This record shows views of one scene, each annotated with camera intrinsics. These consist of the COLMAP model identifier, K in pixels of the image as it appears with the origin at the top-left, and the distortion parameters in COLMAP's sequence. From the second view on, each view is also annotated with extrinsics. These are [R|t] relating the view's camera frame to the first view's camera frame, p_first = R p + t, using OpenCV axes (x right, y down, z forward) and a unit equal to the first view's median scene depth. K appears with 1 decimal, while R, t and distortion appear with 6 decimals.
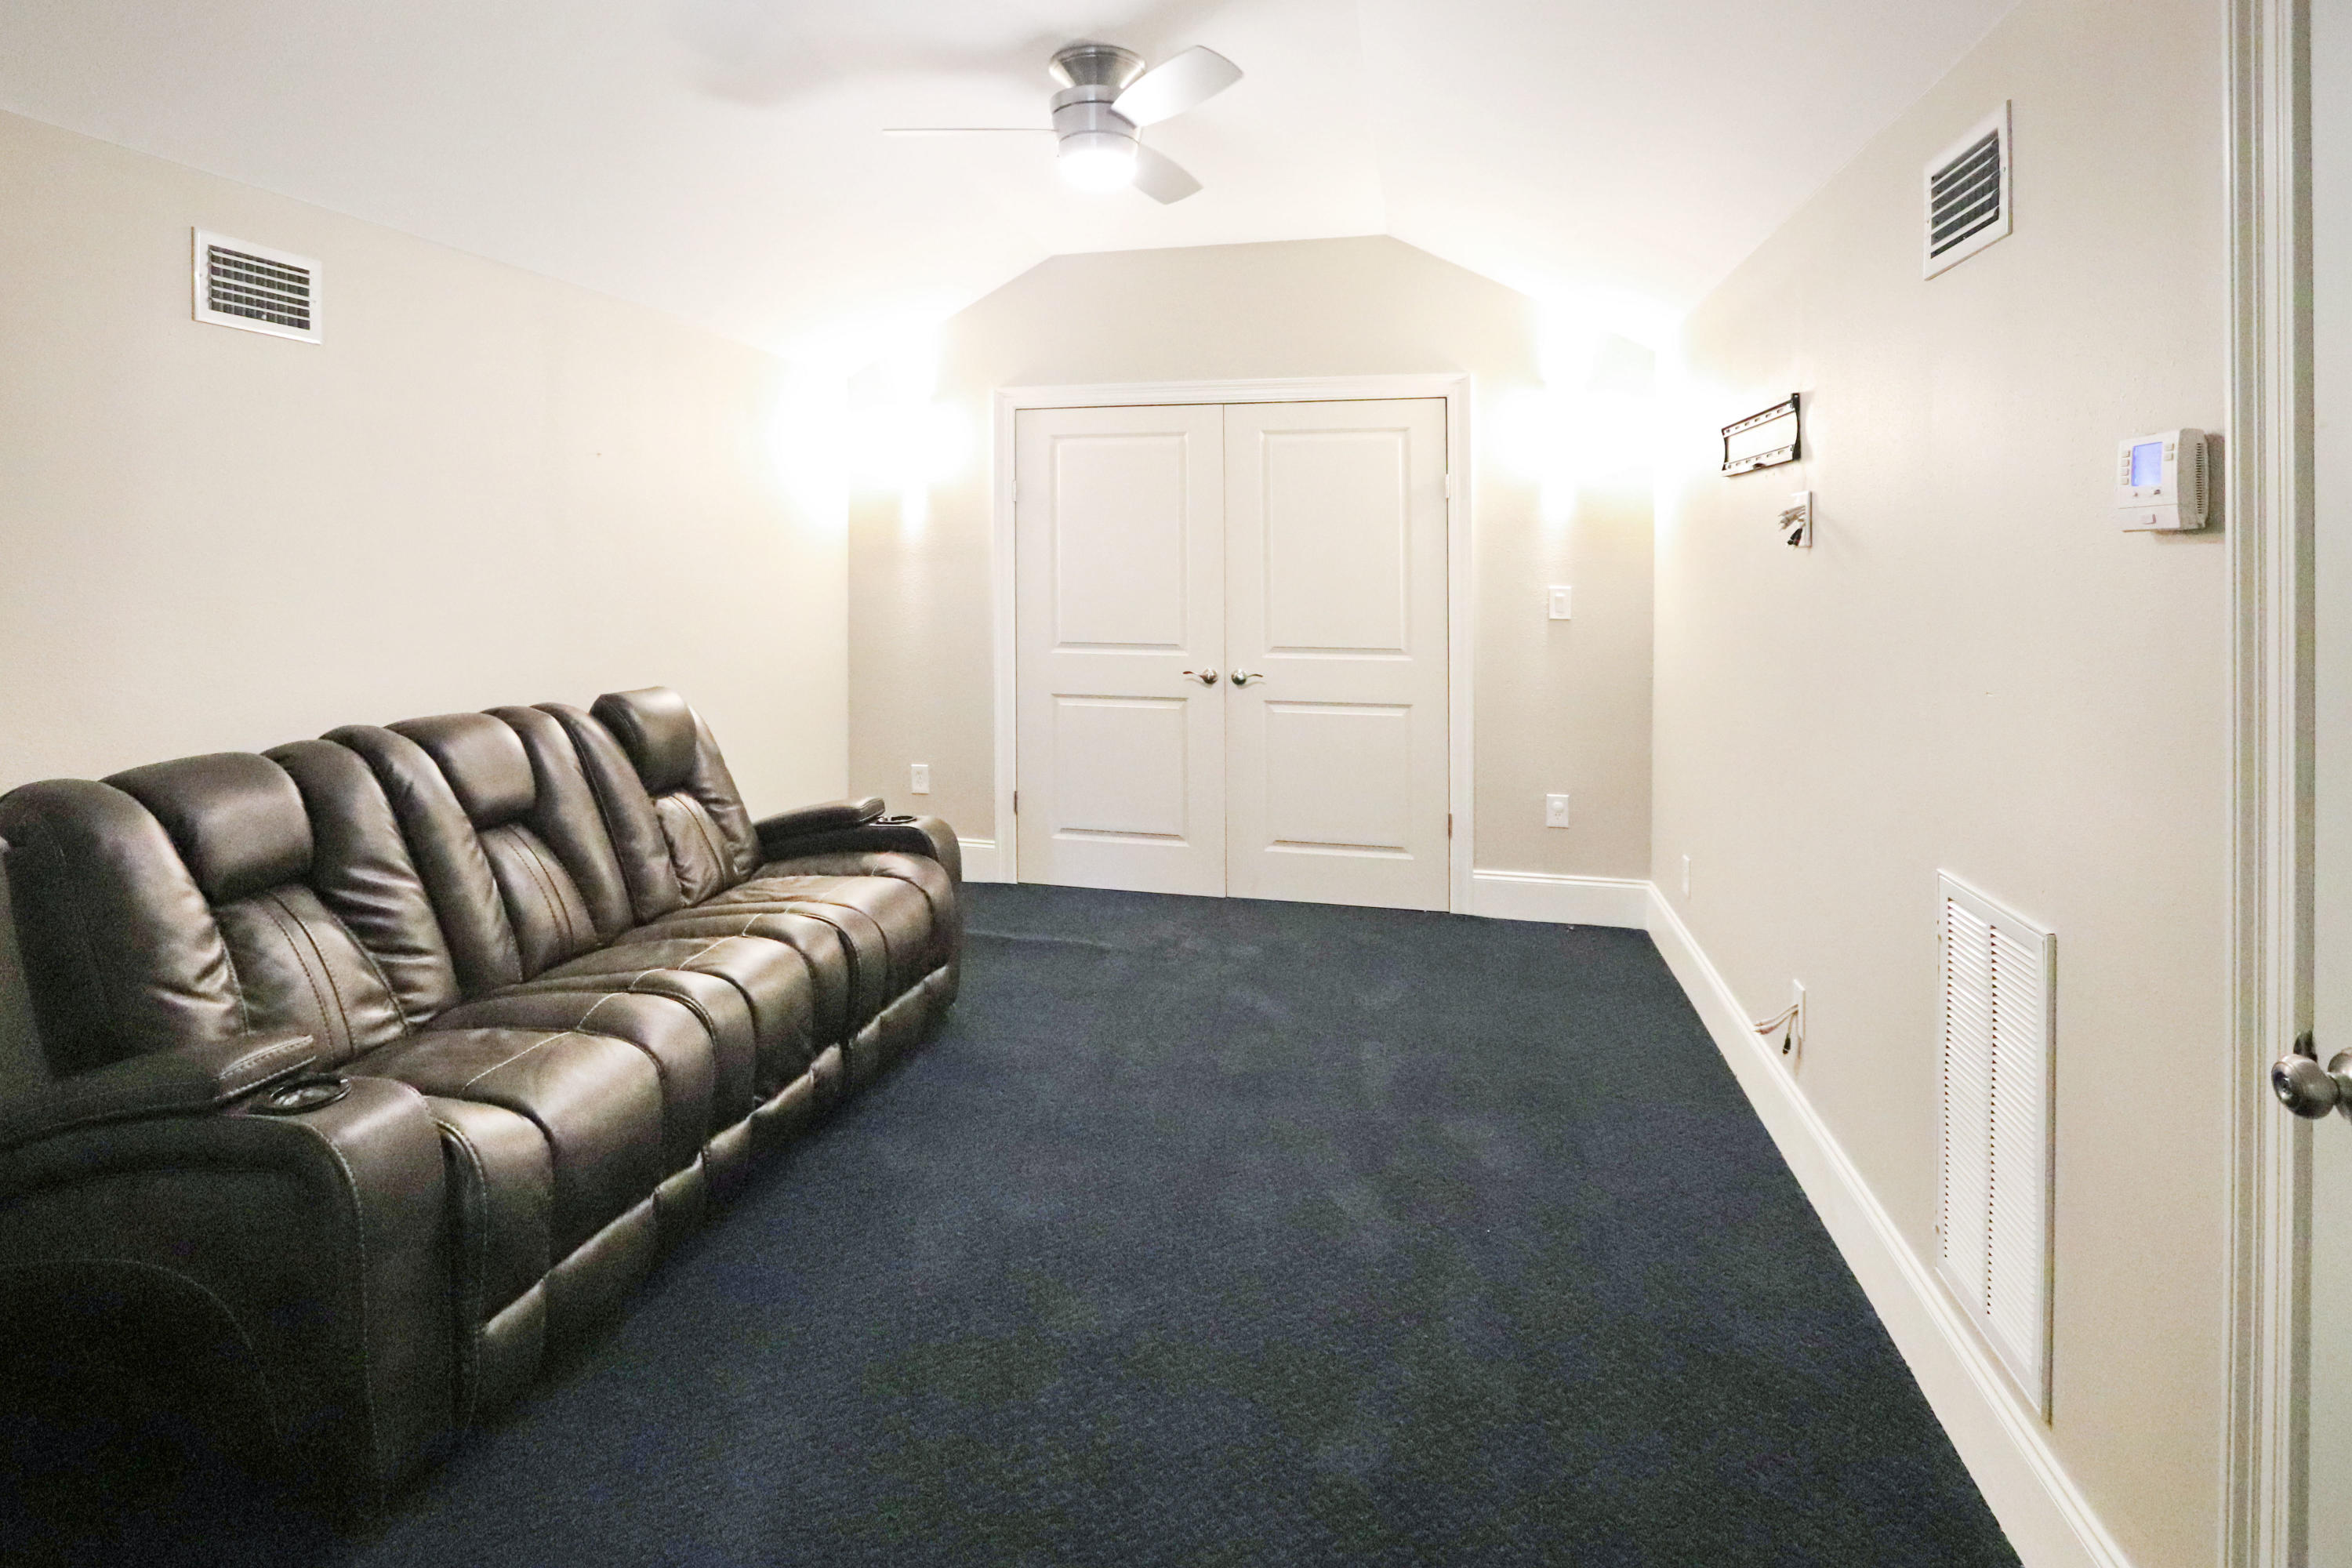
lens RADIAL K [[1172.9, 0, 1175.3], [0, 1172.9, 722.3], [0, 0, 1]] dist [0.000107, 0.000307]
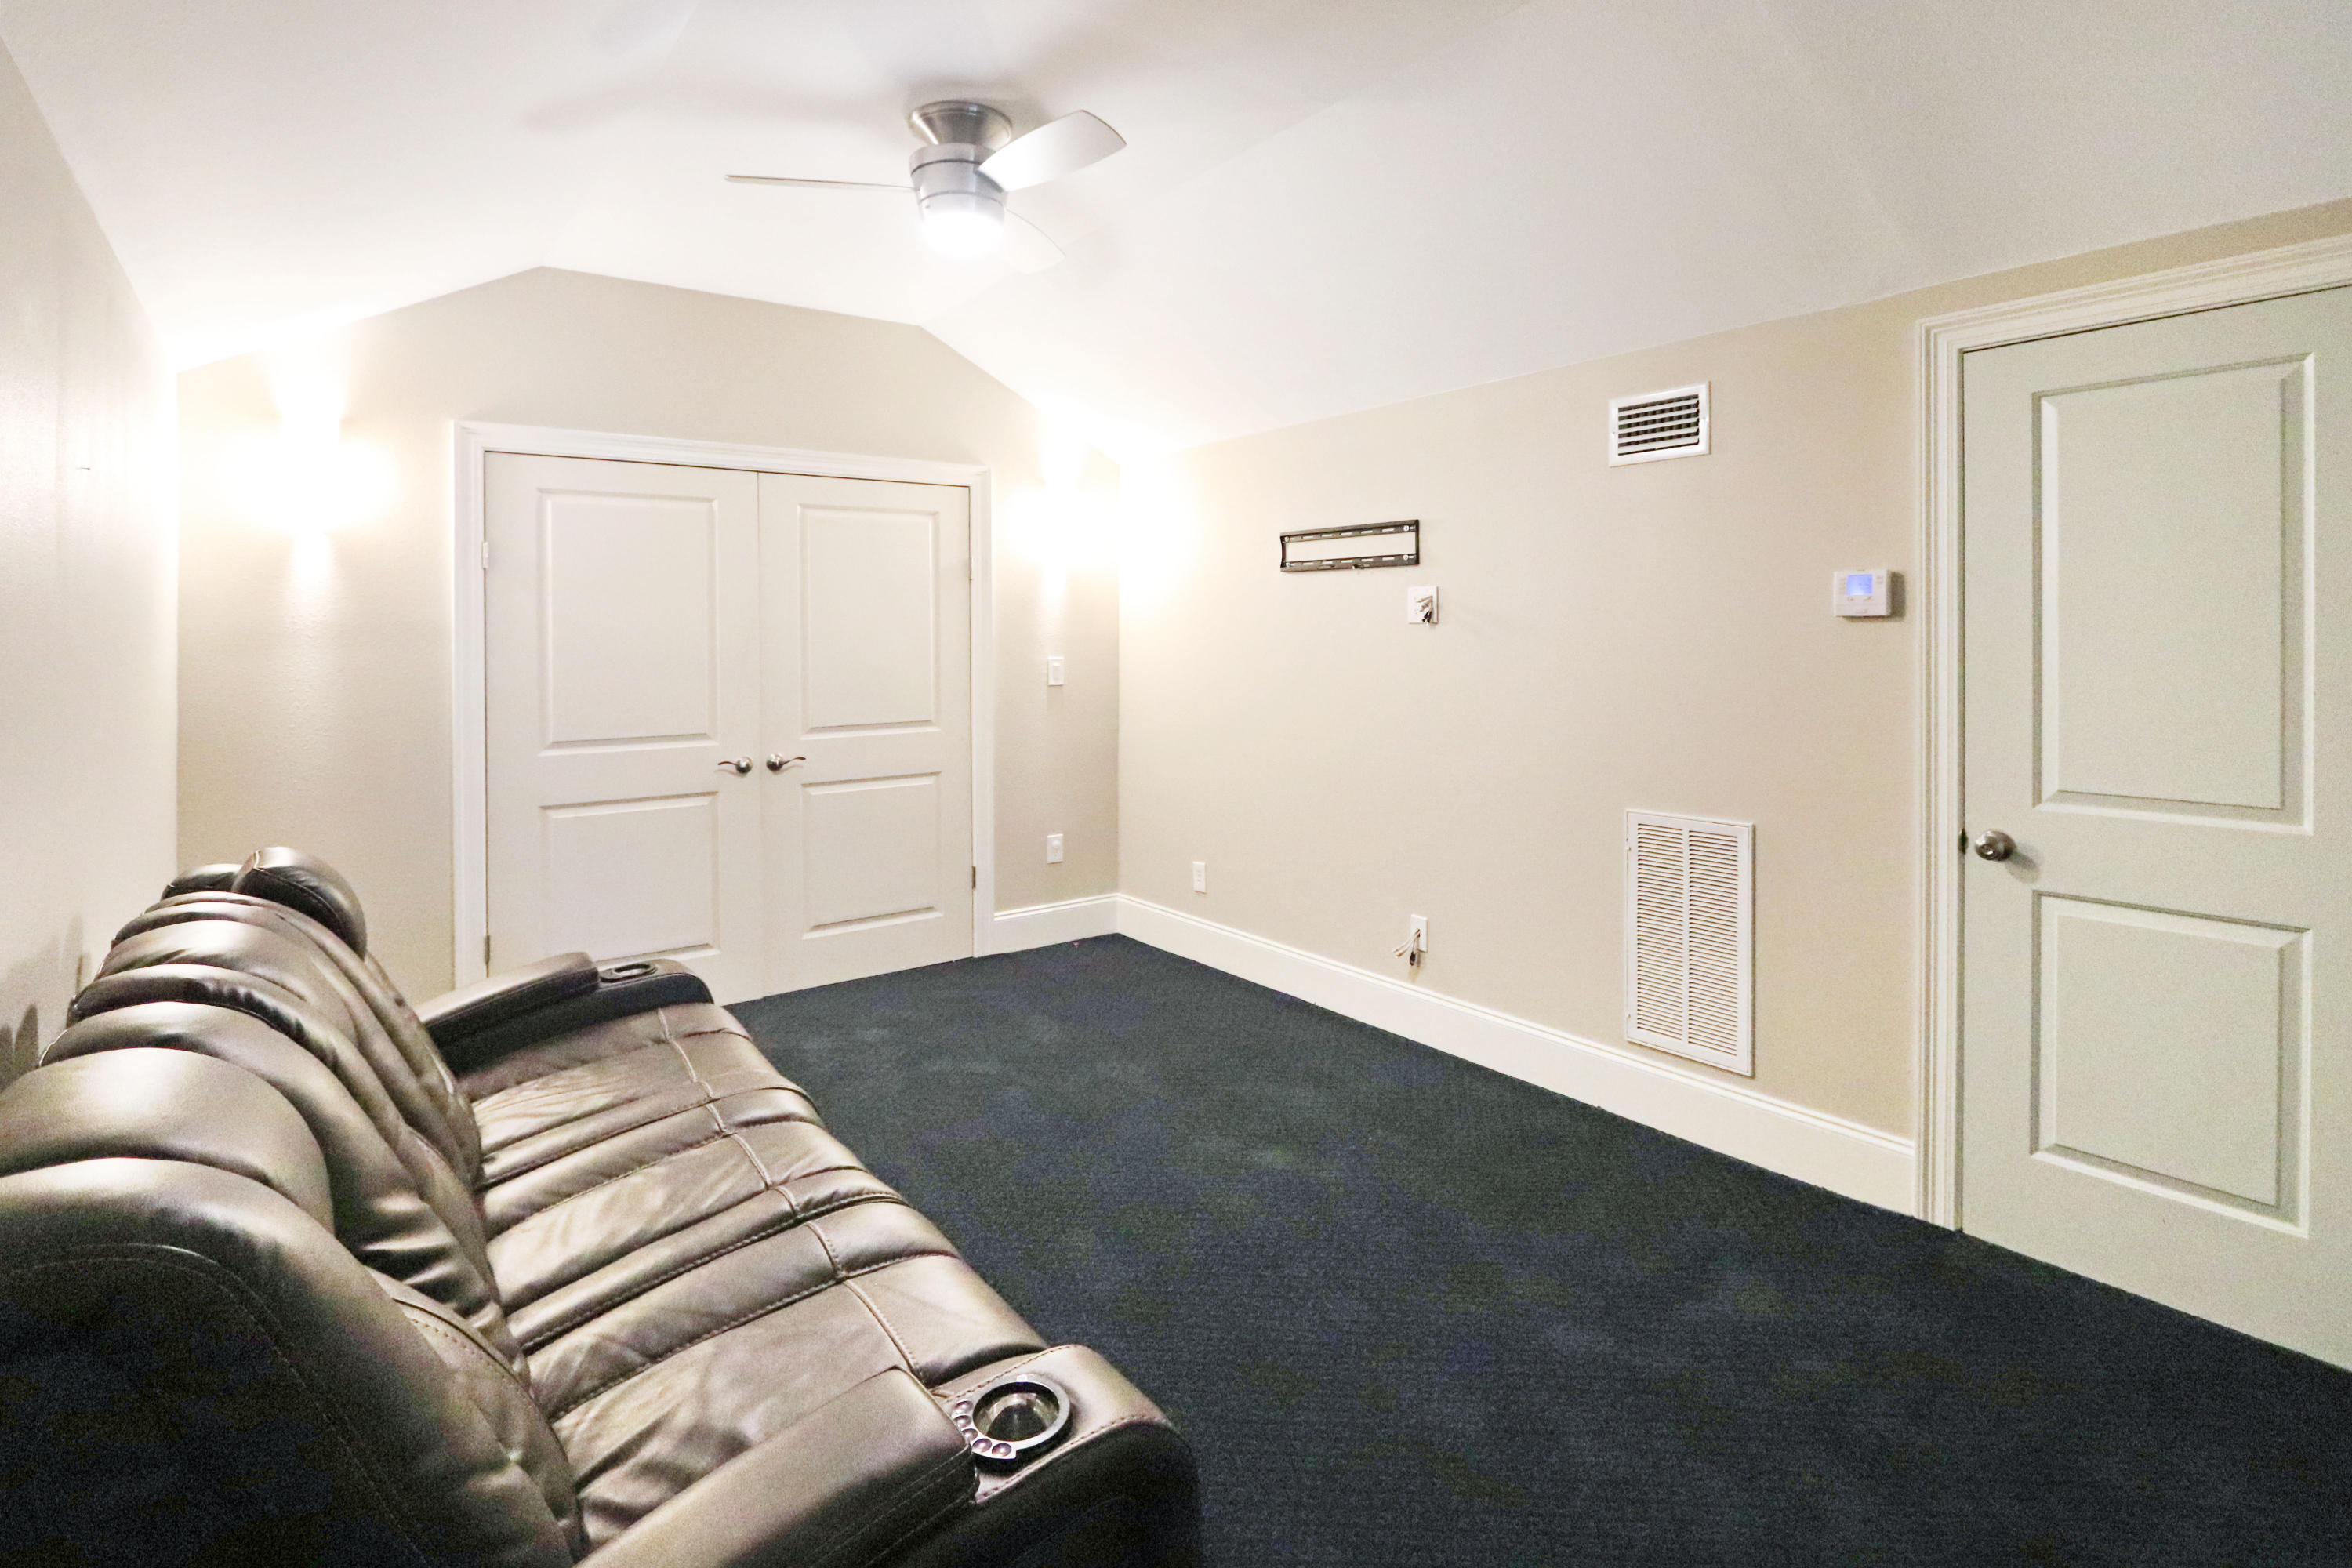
lens RADIAL K [[1101.9, 0, 1175.1], [0, 1101.9, 805.9], [0, 0, 1]] dist [-0.003016, -0.000259]
pose [[0.655054, -0.126537, 0.744911, -0.421421], [0.114887, 0.991094, 0.067328, -0.027970], [-0.746797, 0.041477, 0.663758, 0.177741]]
